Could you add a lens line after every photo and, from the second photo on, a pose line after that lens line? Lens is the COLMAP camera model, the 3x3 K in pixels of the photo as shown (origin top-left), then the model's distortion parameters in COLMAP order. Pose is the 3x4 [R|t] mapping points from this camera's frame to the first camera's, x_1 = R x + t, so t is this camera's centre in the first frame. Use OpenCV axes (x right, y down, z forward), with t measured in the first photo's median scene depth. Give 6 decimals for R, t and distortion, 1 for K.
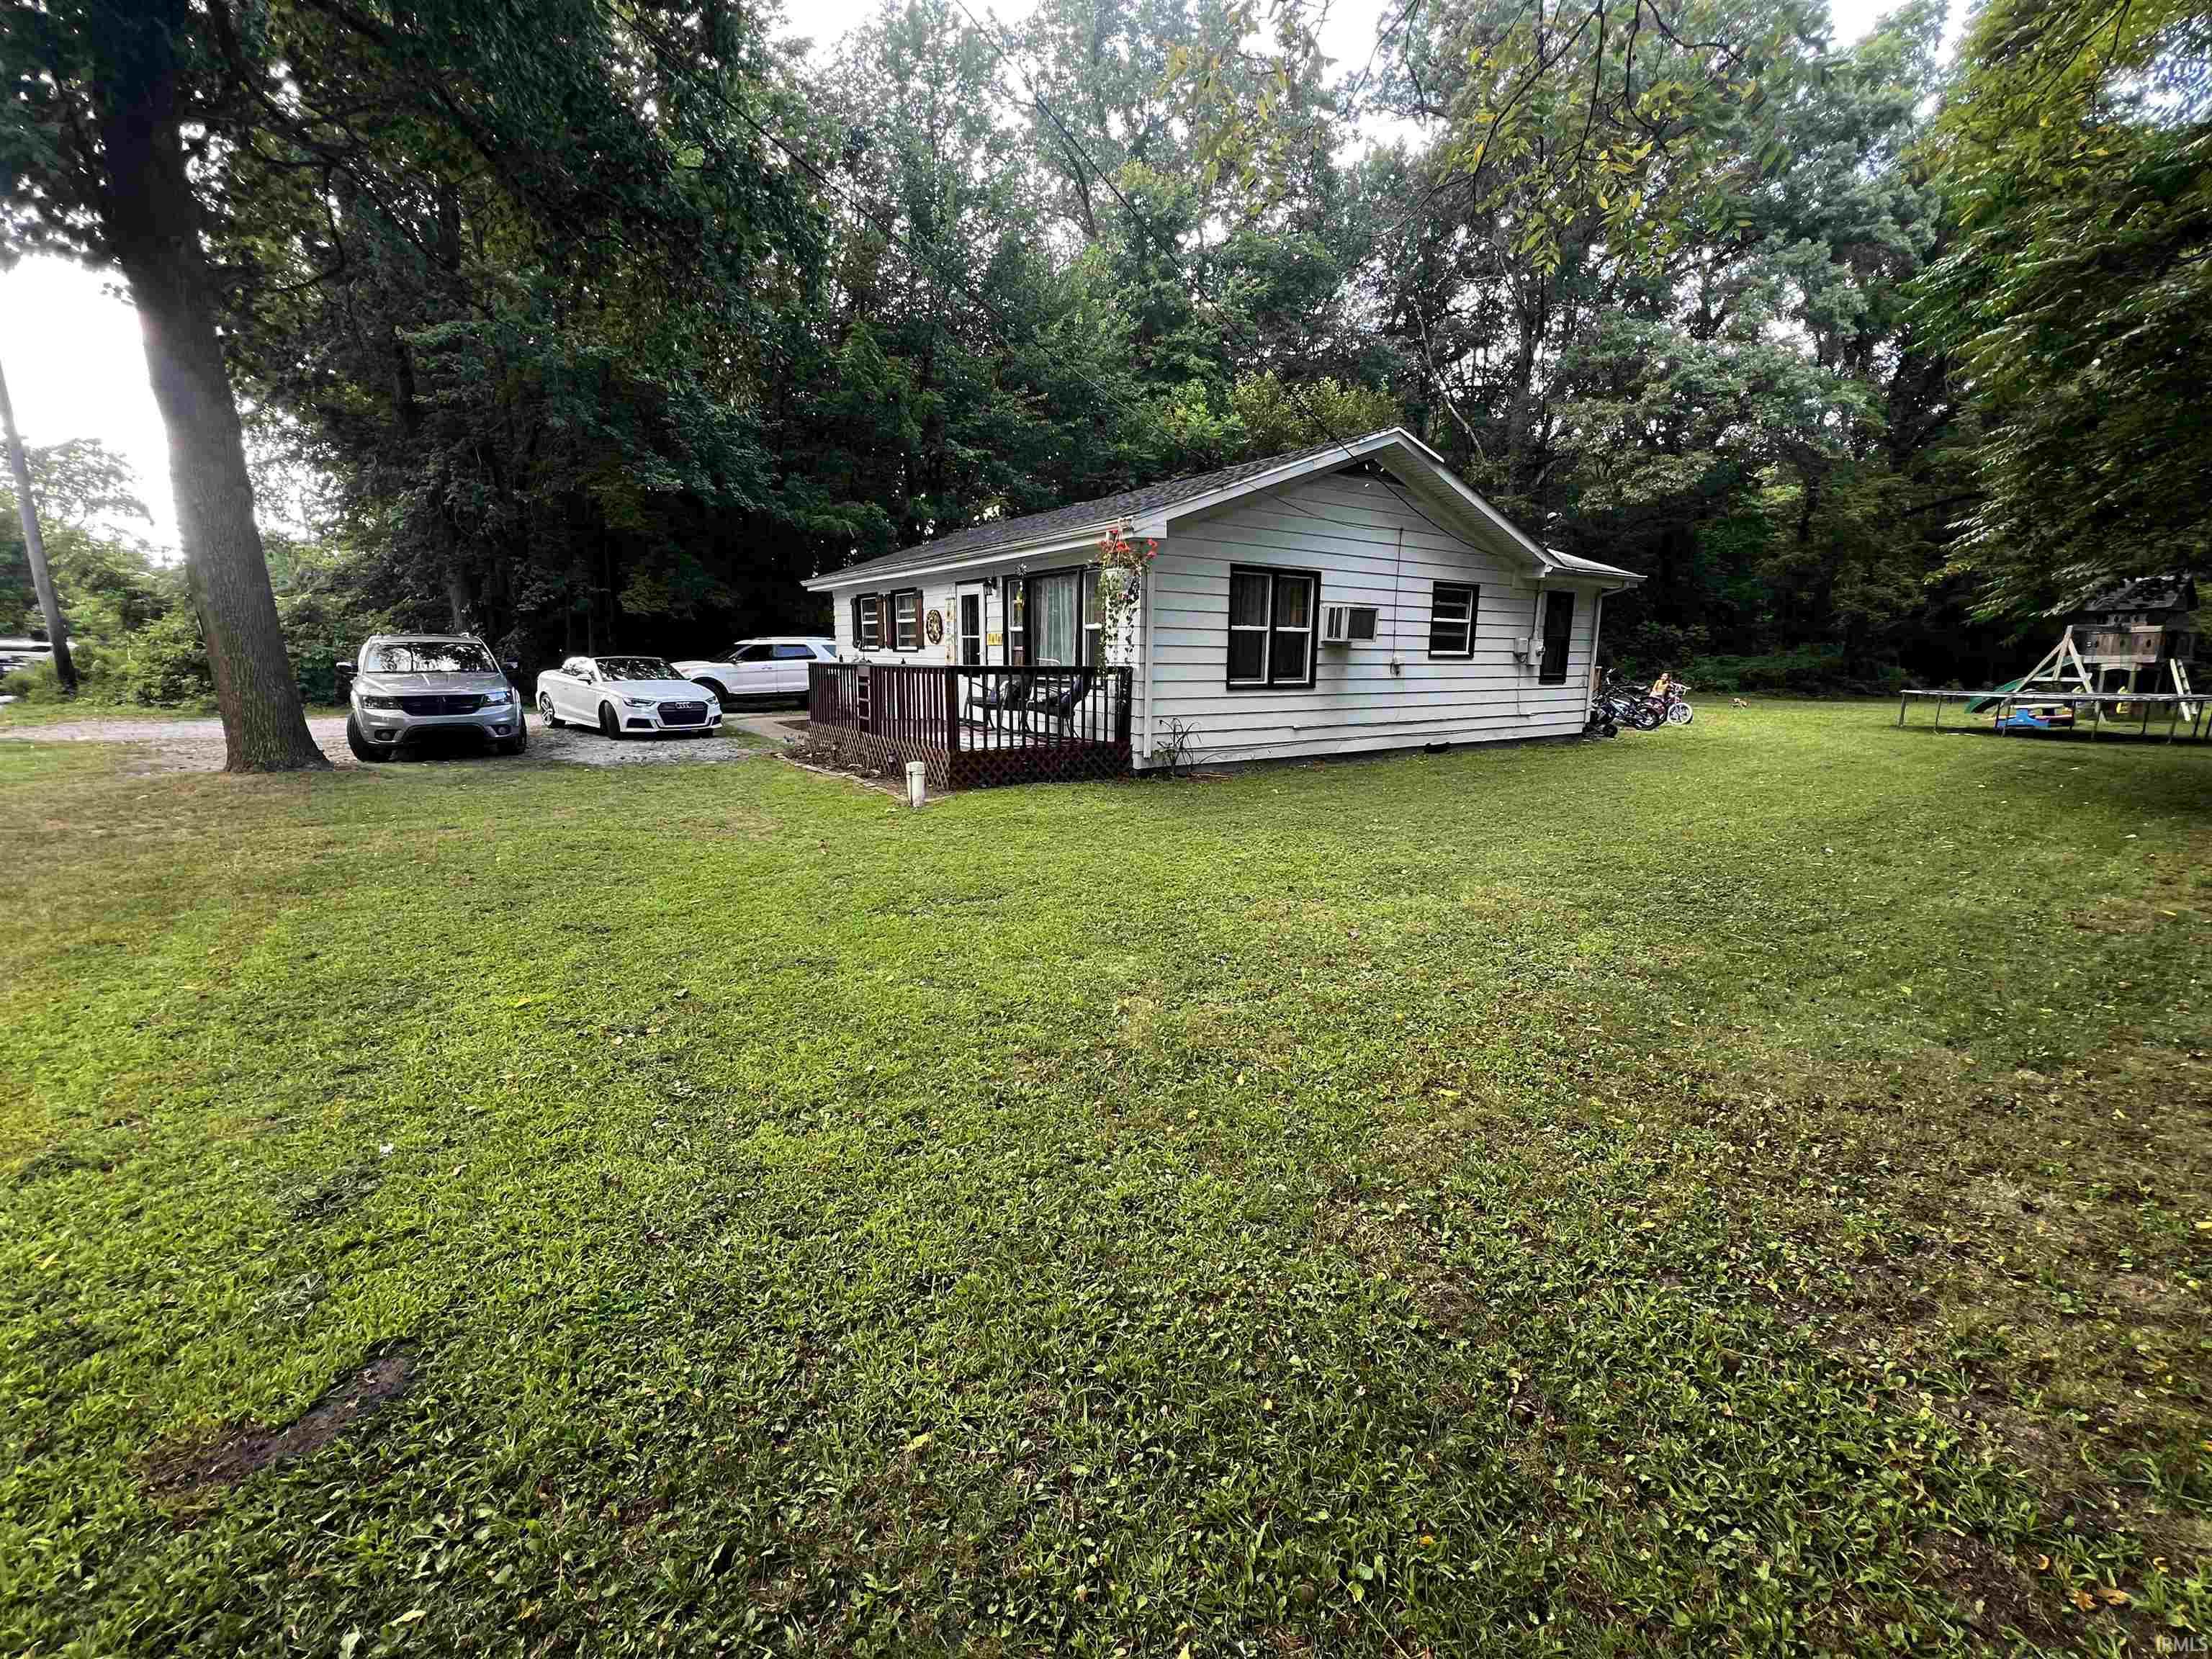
lens RADIAL K [[882.2, 0, 1080.2], [0, 882.2, 825.3], [0, 0, 1]] dist [-0.004131, -0.000206]
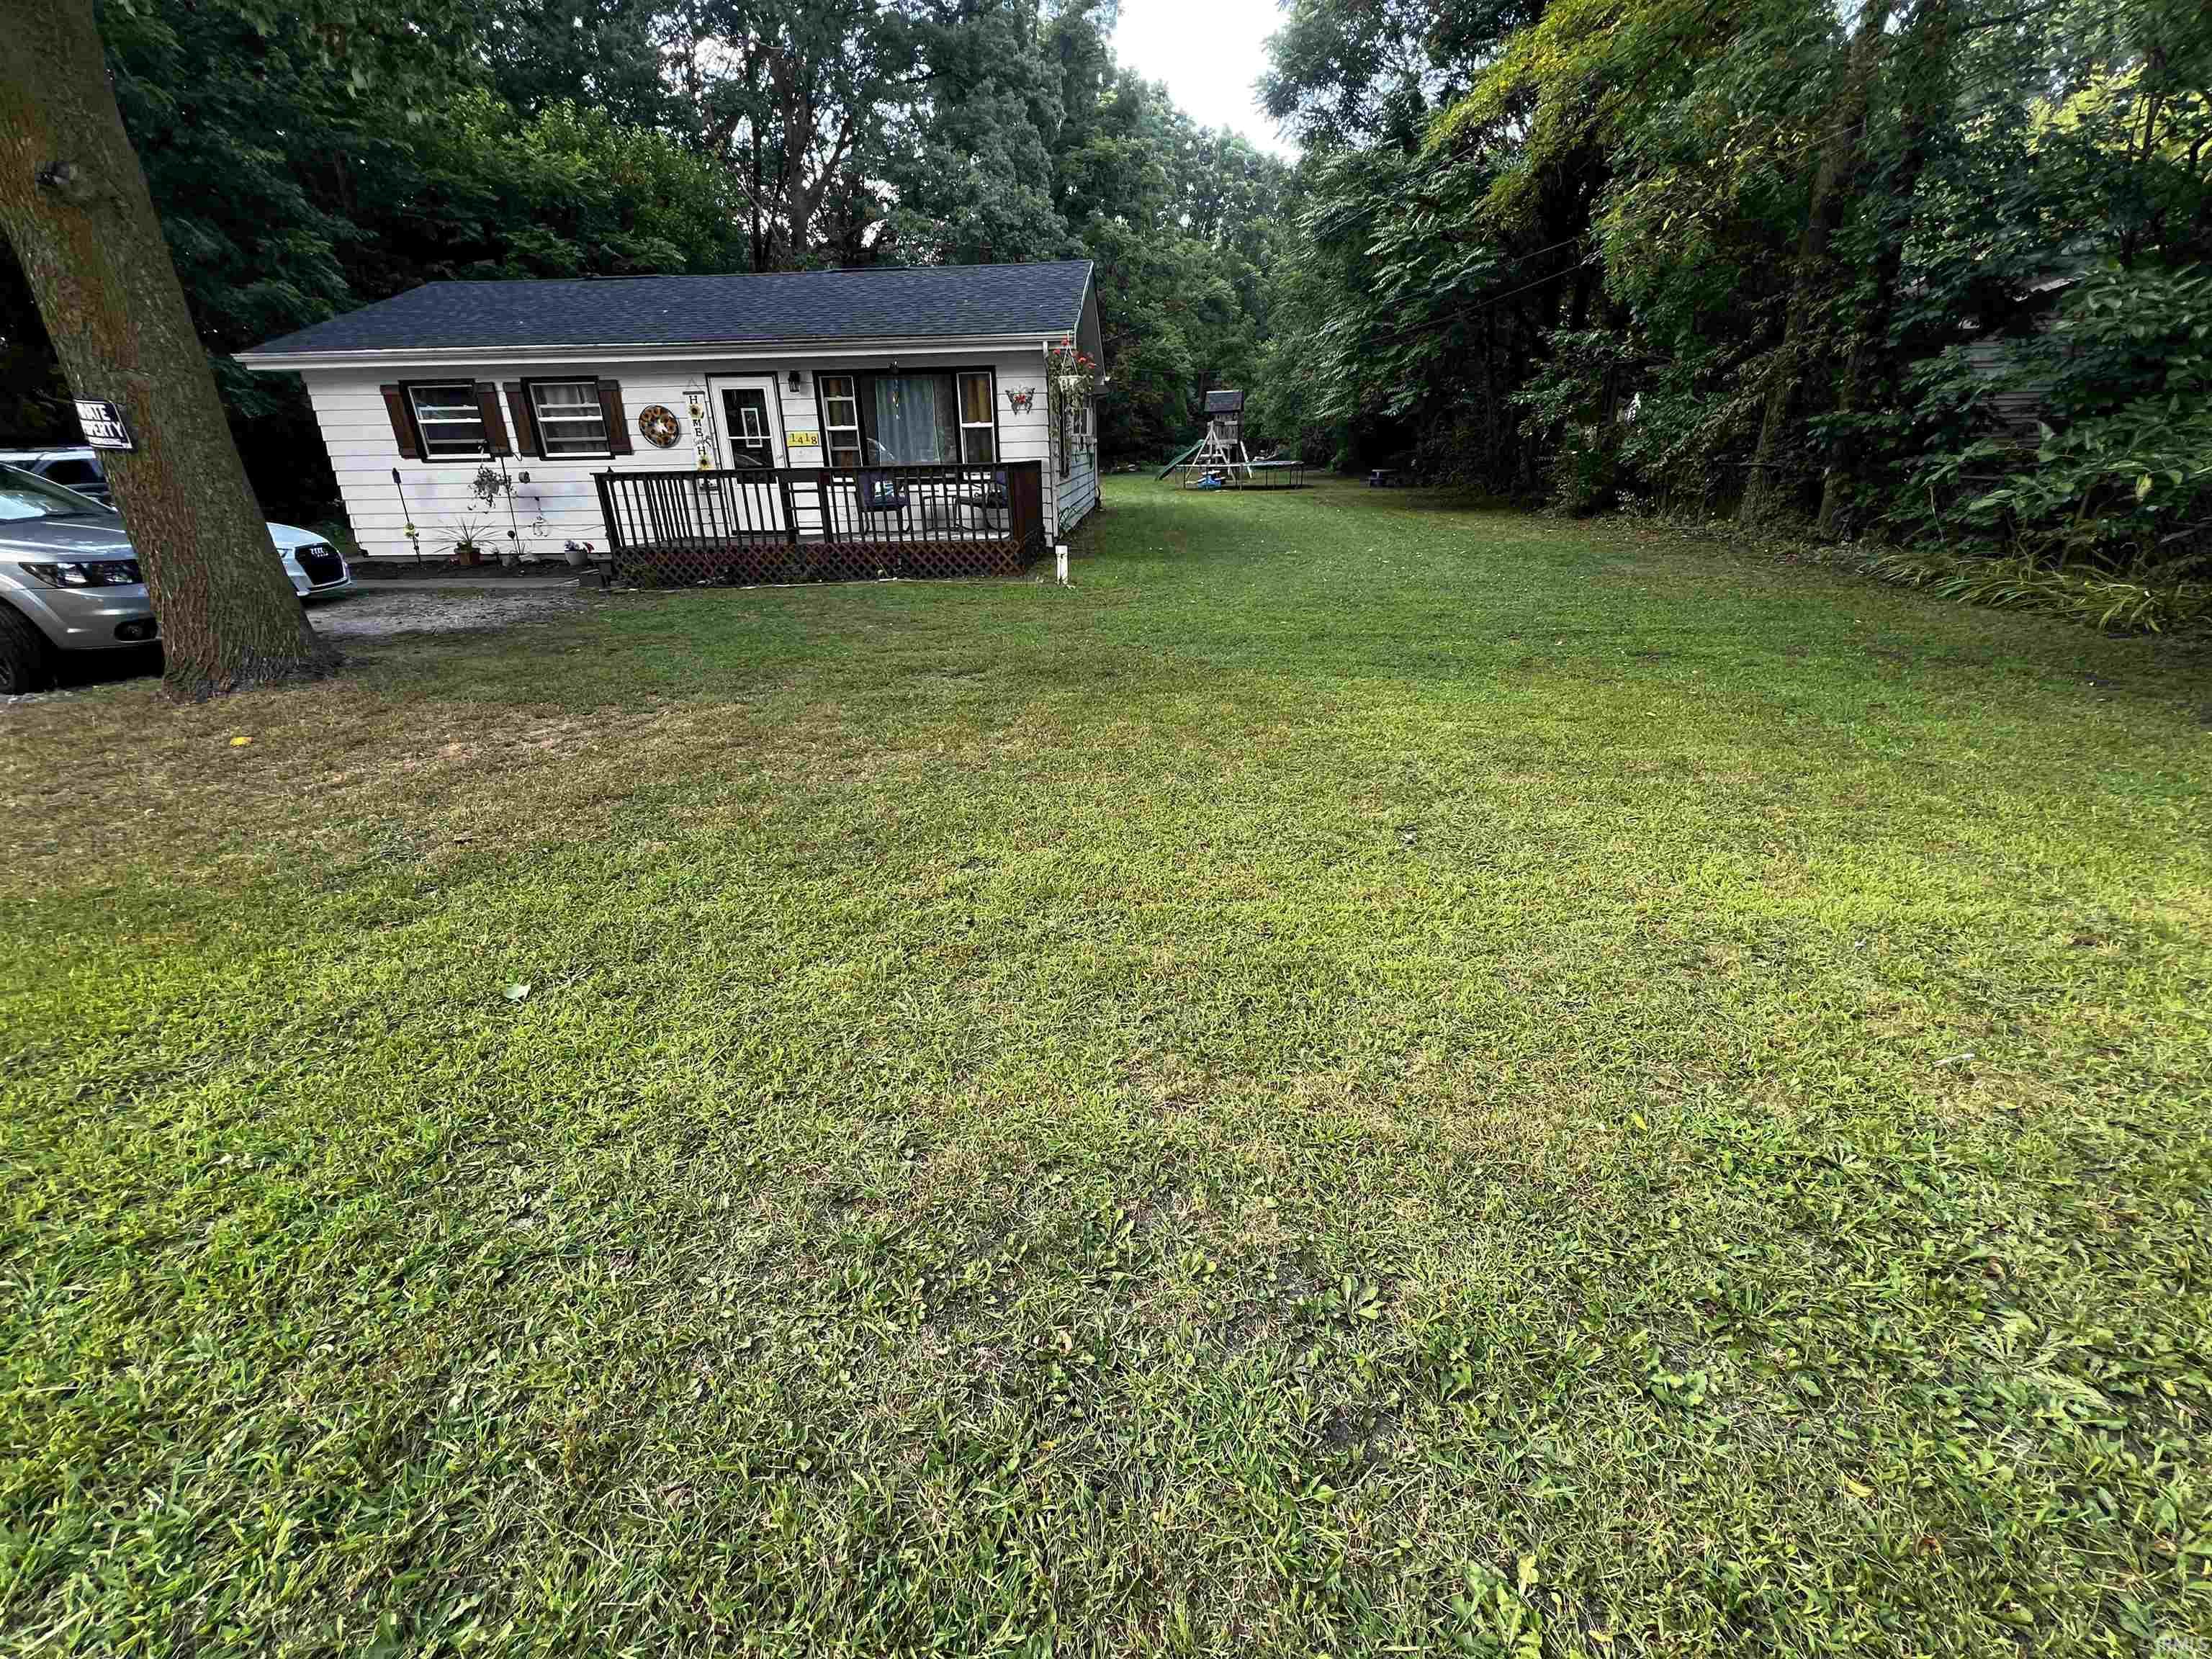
lens RADIAL K [[897.3, 0, 1106.0], [0, 897.3, 829.5], [0, 0, 1]] dist [-0.001612, 0.000063]
pose [[0.579929, -0.338567, 0.740983, -0.714019], [0.181114, 0.940371, 0.287922, -0.024435], [-0.794280, -0.032772, 0.606668, 0.092163]]
